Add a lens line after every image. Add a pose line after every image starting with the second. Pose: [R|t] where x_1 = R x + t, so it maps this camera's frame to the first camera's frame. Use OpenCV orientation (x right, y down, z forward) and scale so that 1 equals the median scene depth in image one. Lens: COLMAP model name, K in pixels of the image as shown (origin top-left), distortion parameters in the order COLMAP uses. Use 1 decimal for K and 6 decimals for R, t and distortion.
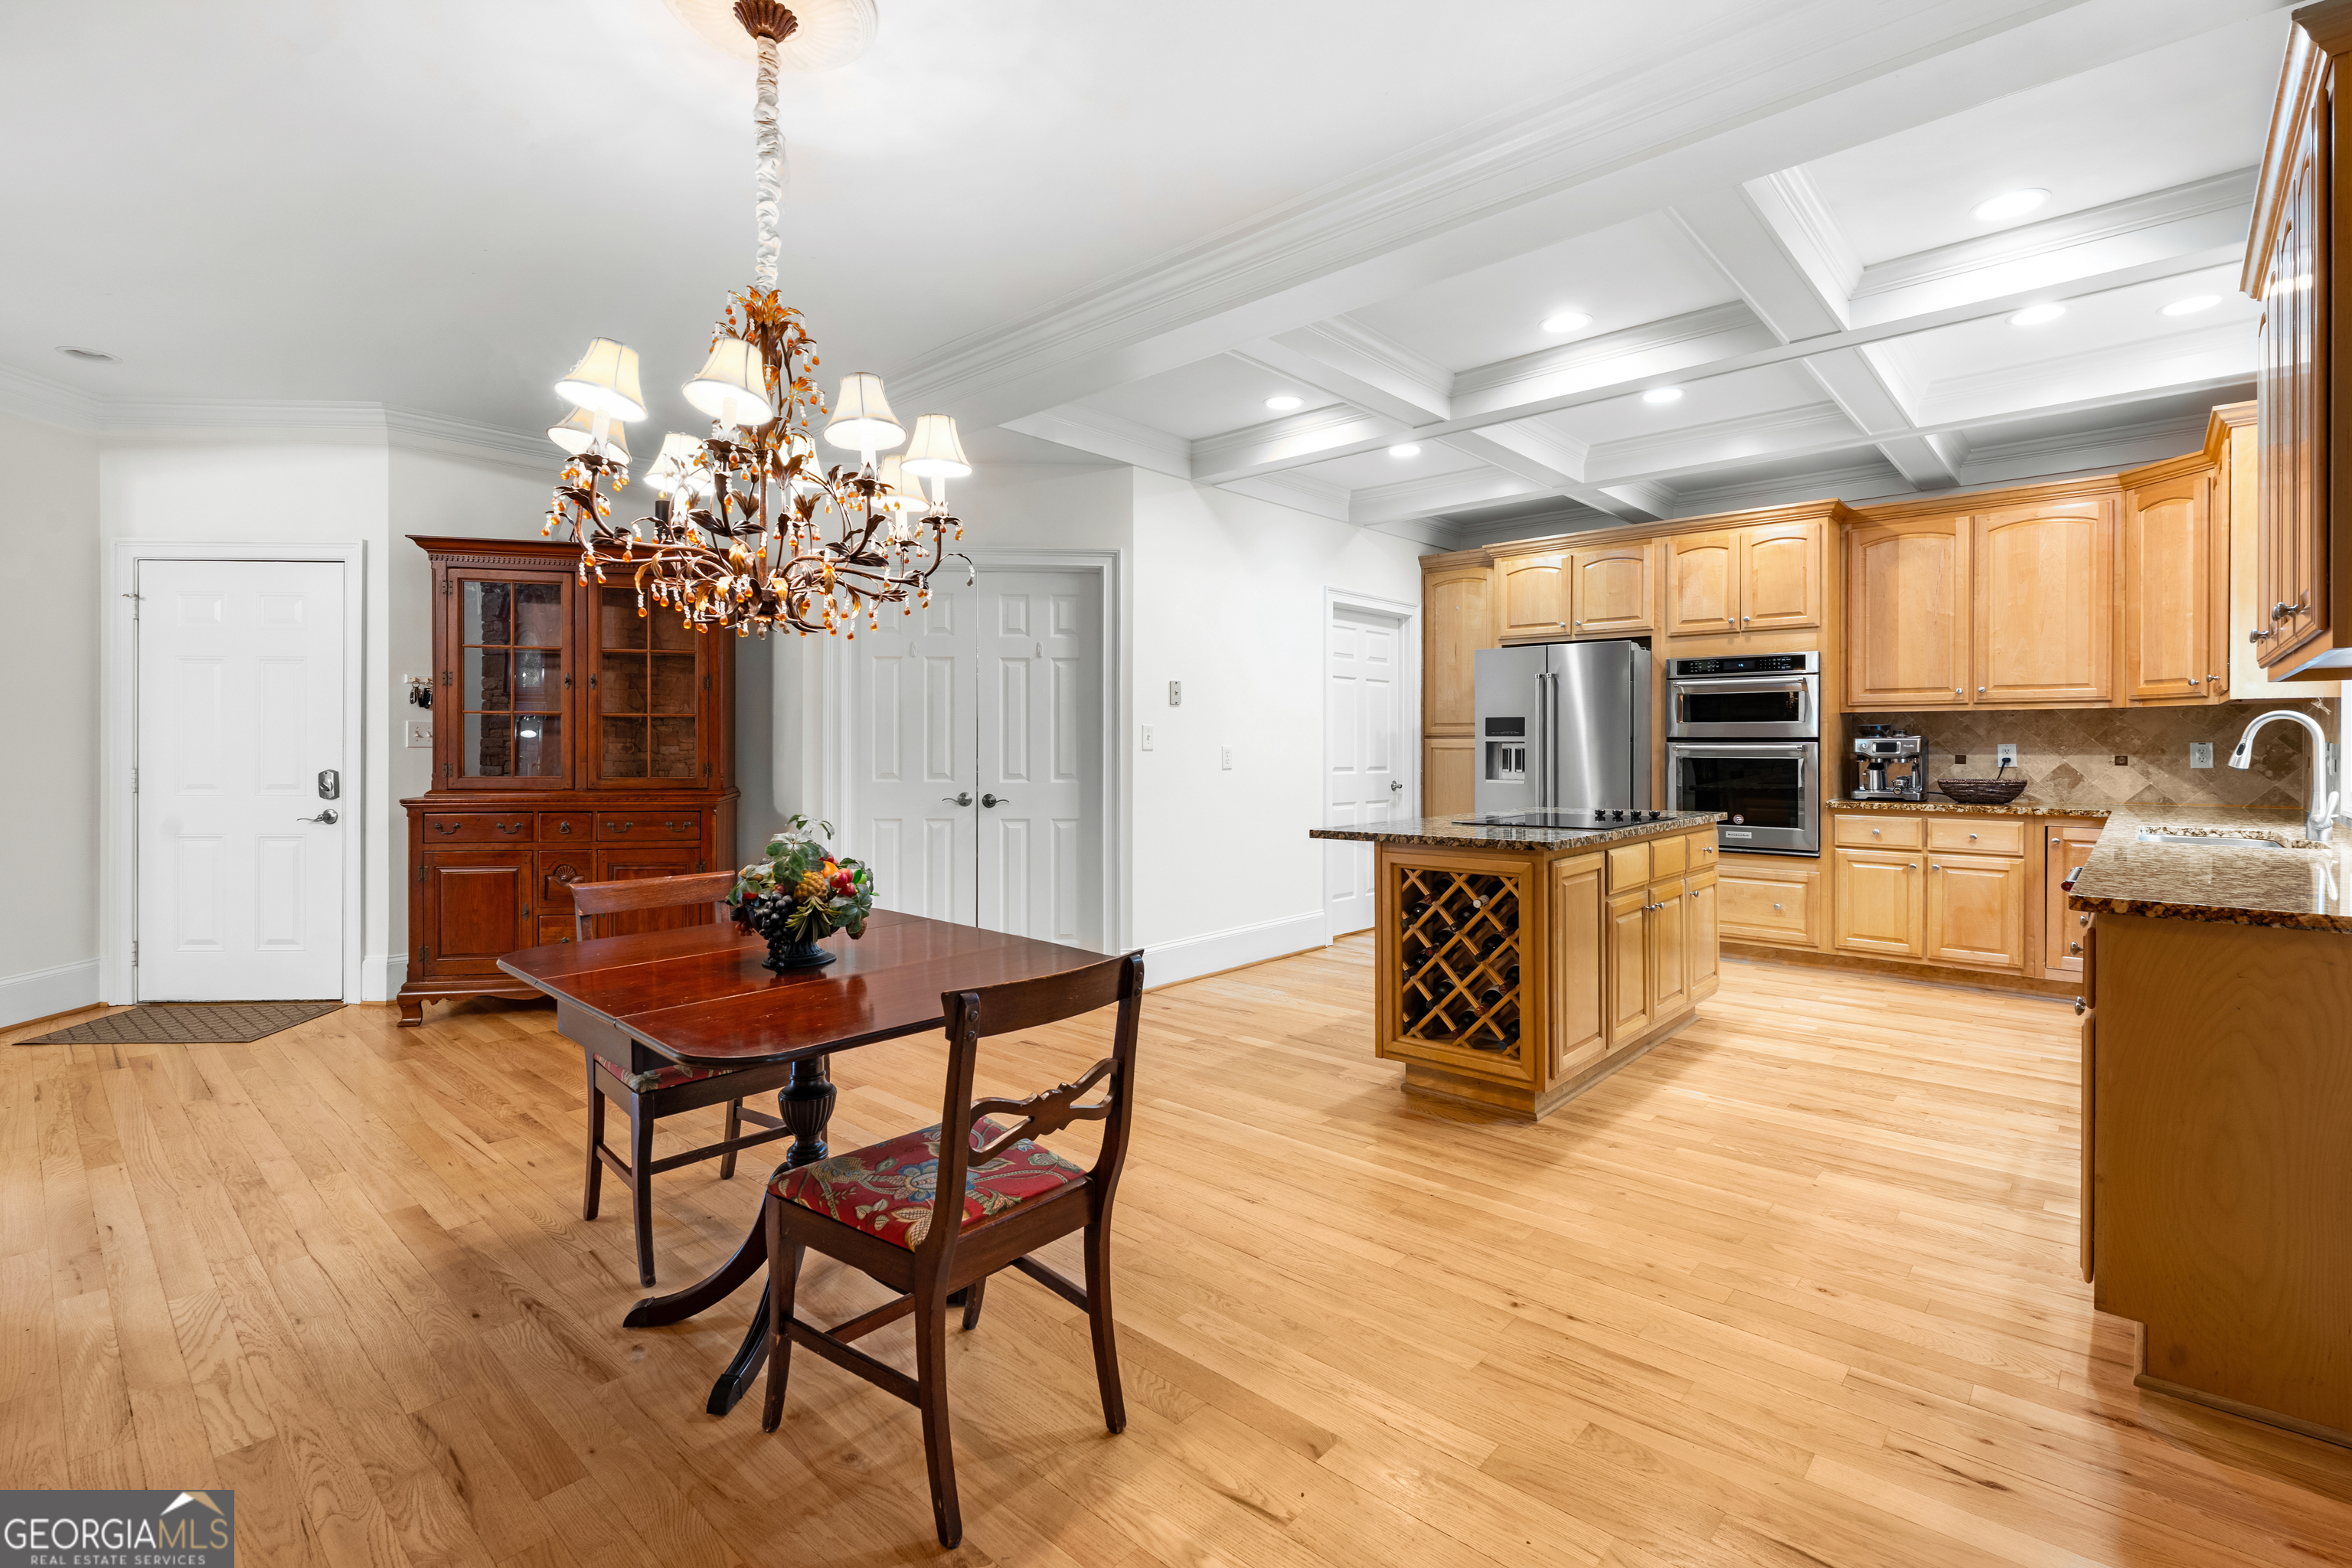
lens RADIAL K [[1065.5, 0, 1170.7], [0, 1065.5, 750.4], [0, 0, 1]] dist [-0.002010, -0.000340]
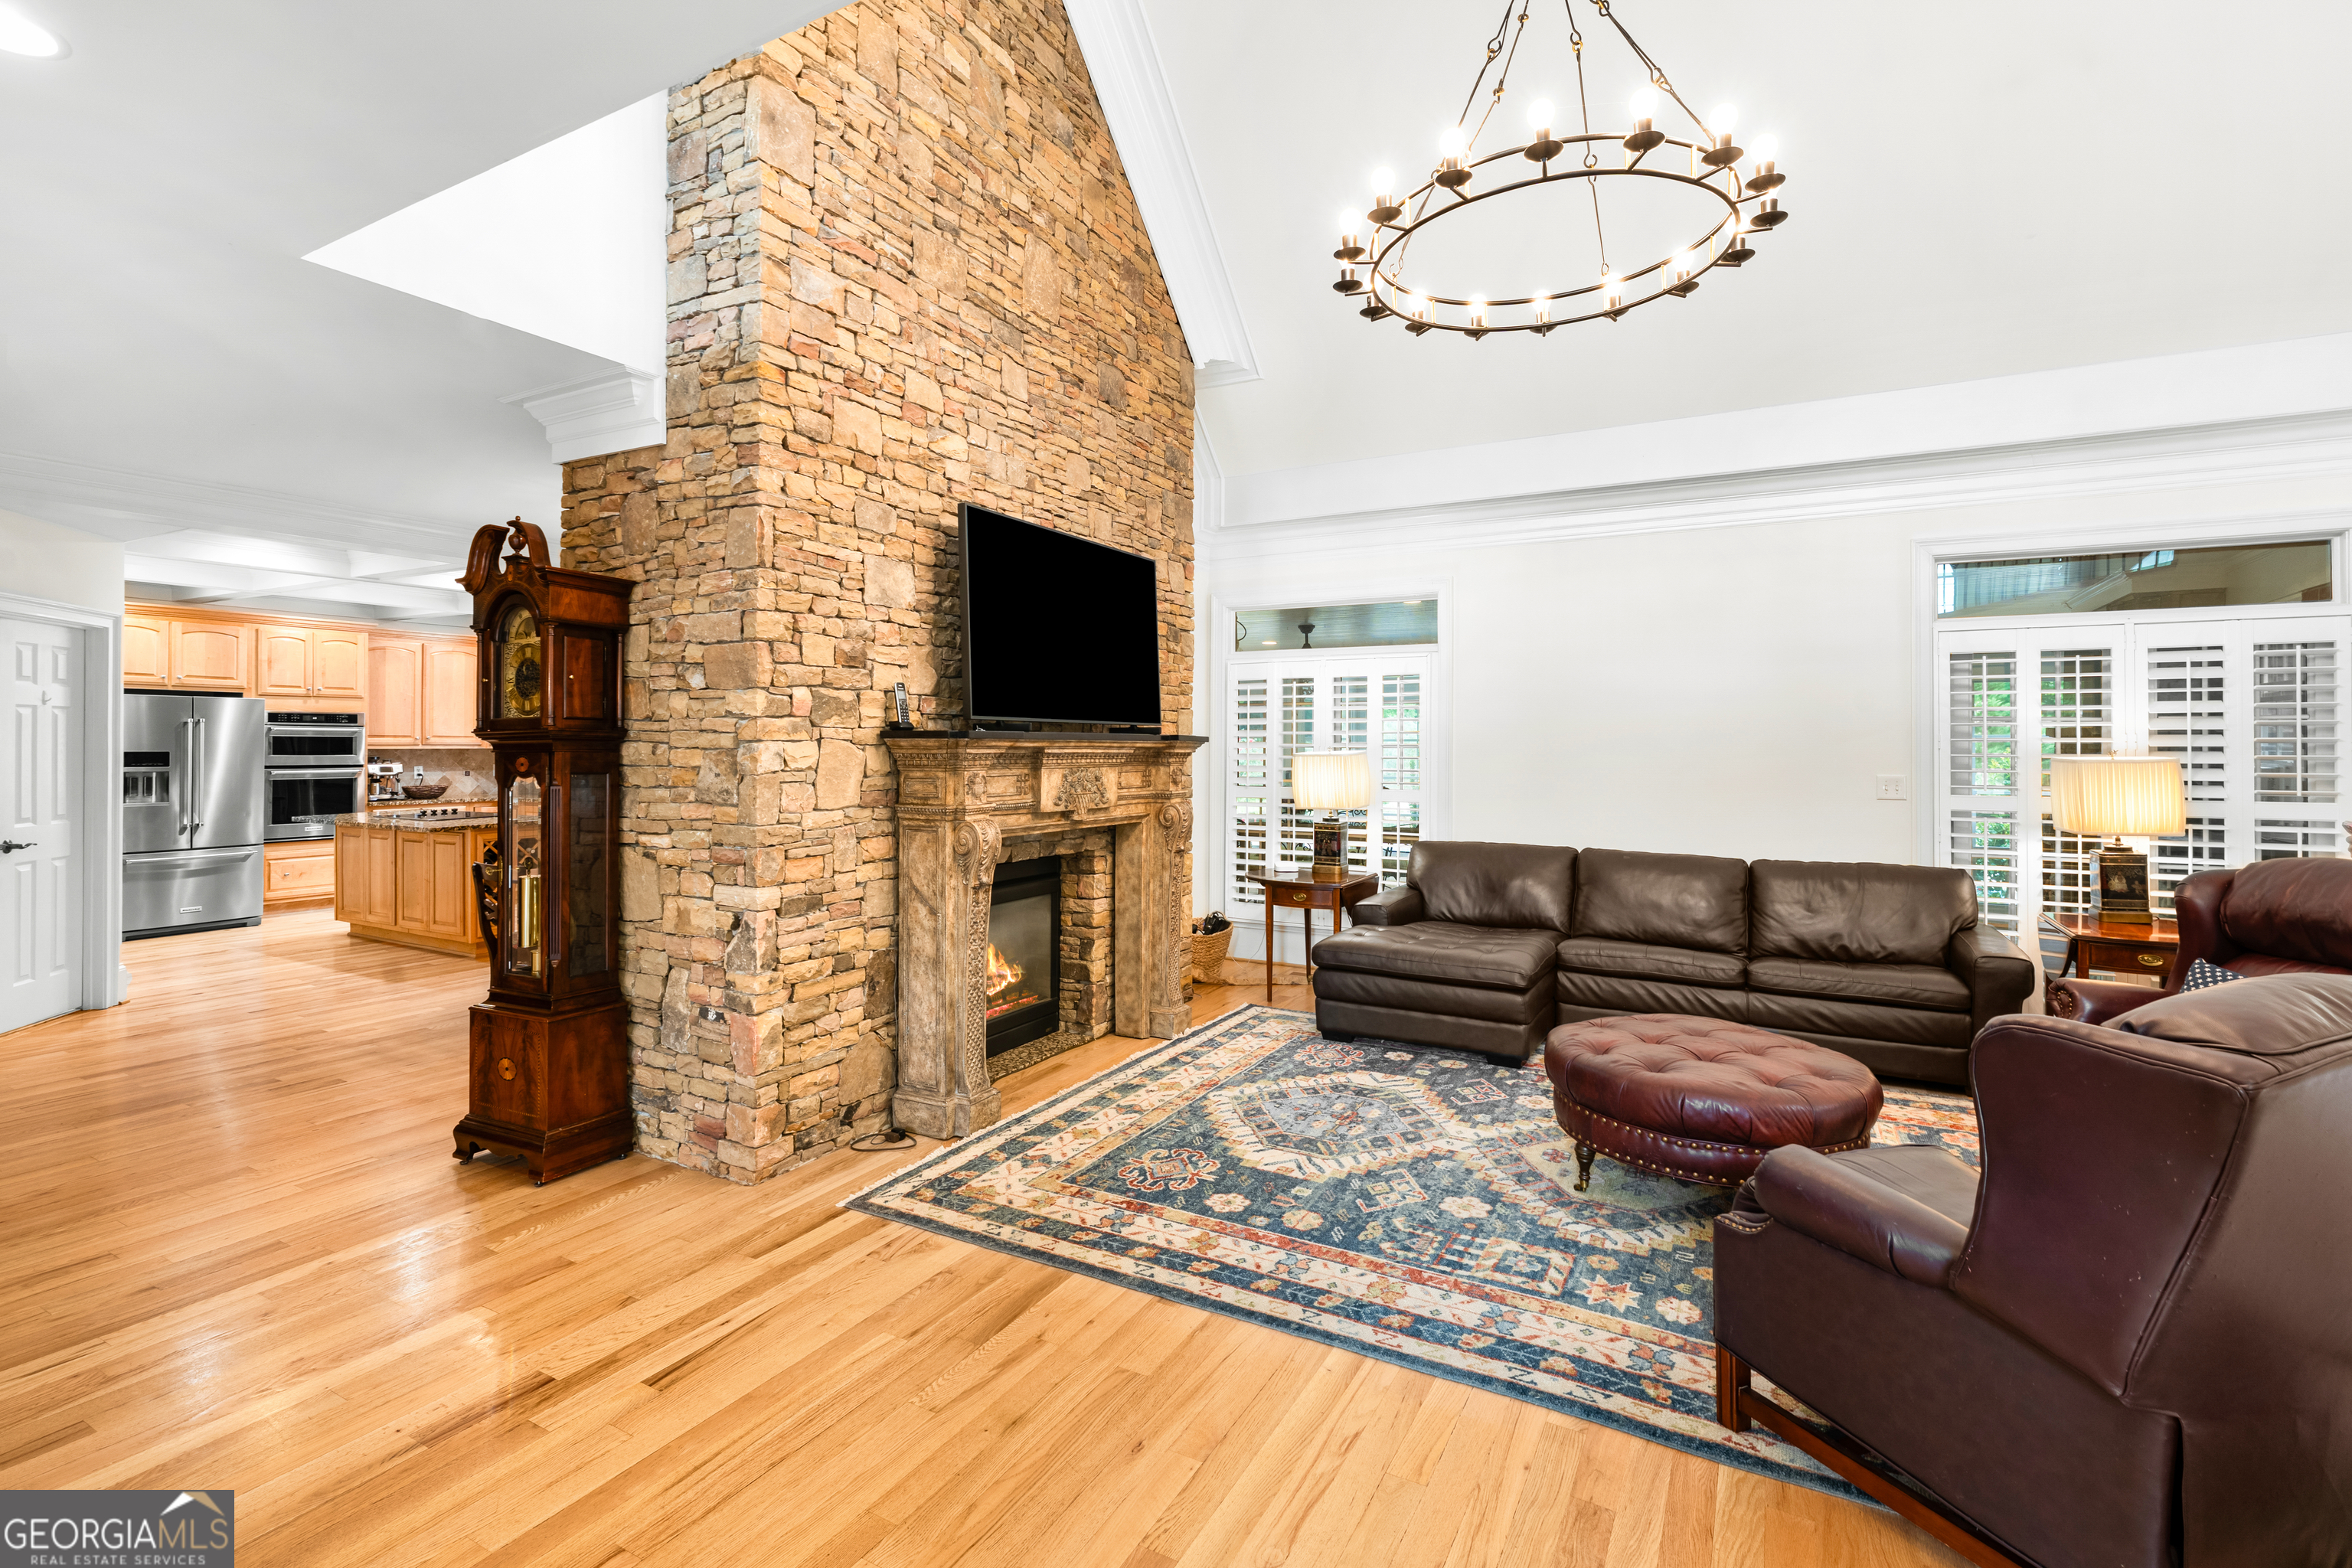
lens RADIAL K [[1104.4, 0, 1190.3], [0, 1104.4, 736.7], [0, 0, 1]] dist [-0.000790, -0.000513]
pose [[-0.234324, 0.003361, 0.972153, -1.431333], [-0.000064, 0.999994, -0.003473, -0.052153], [-0.972159, -0.000876, -0.234322, 0.153918]]
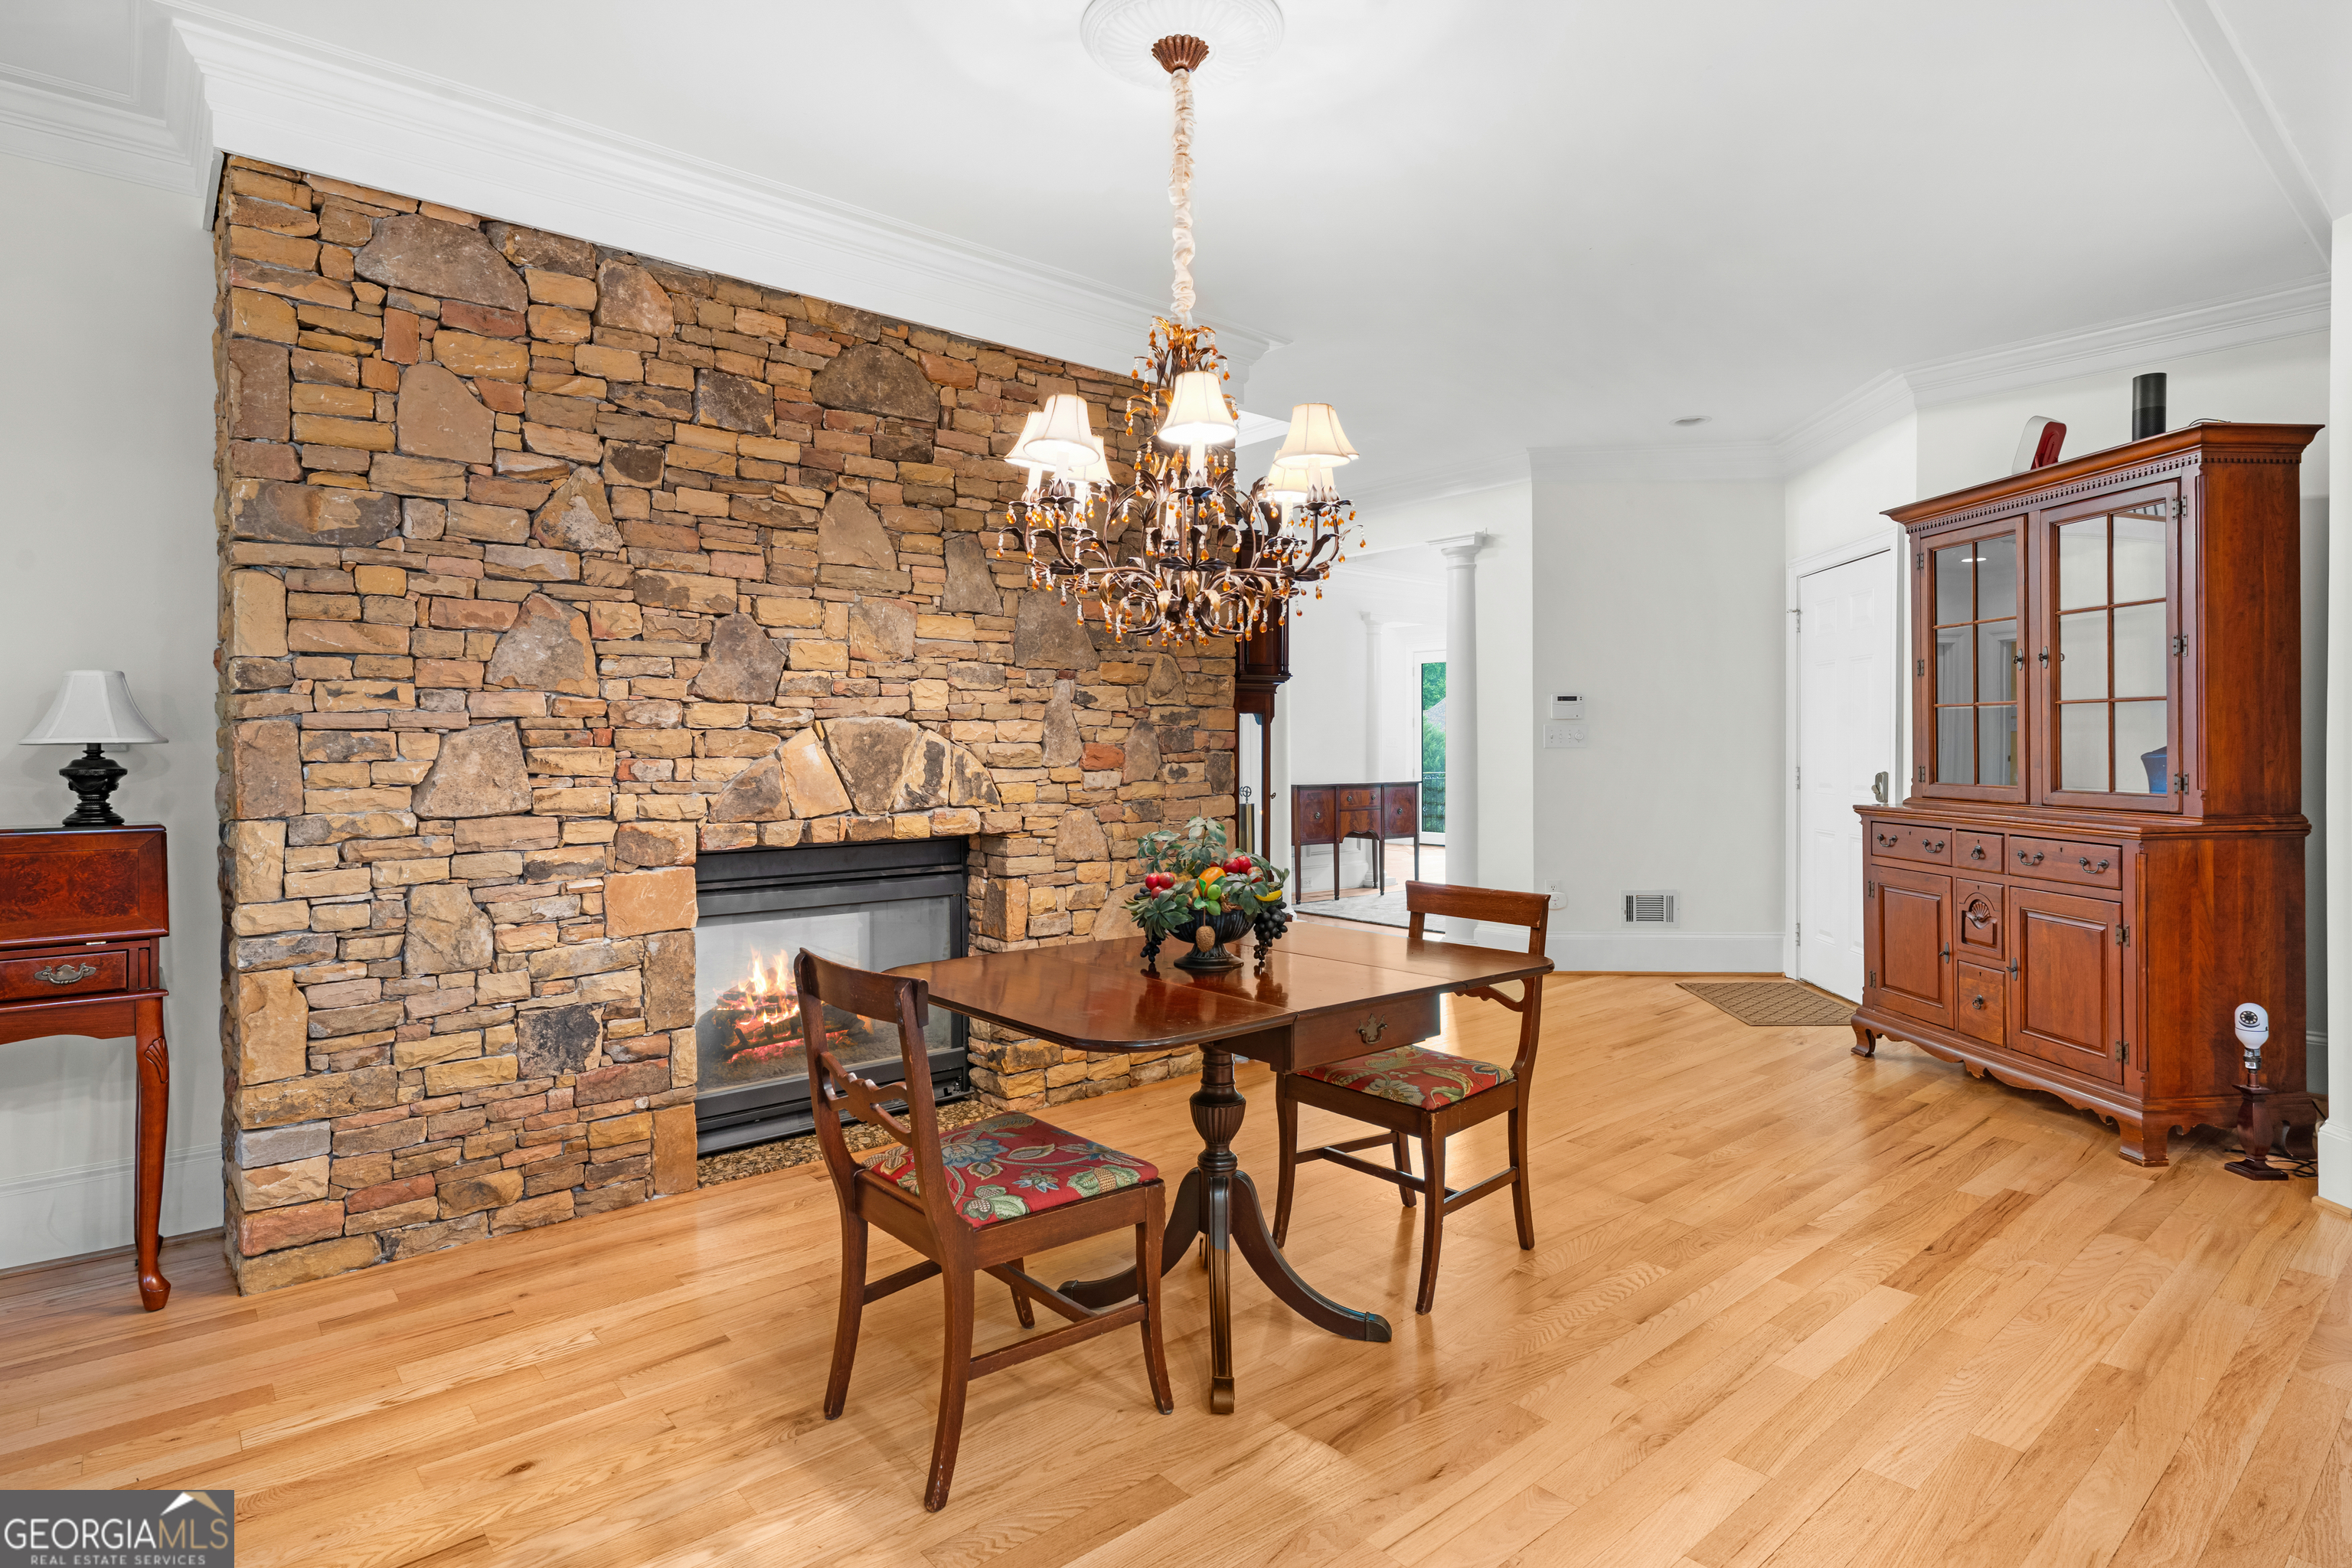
lens RADIAL K [[1247.0, 0, 1168.6], [0, 1247.0, 751.5], [0, 0, 1]] dist [0.001616, 0.000080]
pose [[-0.114744, -0.000646, -0.993395, 0.357423], [0.001471, 0.999999, -0.000821, 0.000243], [0.993394, -0.001556, -0.114743, 0.467186]]
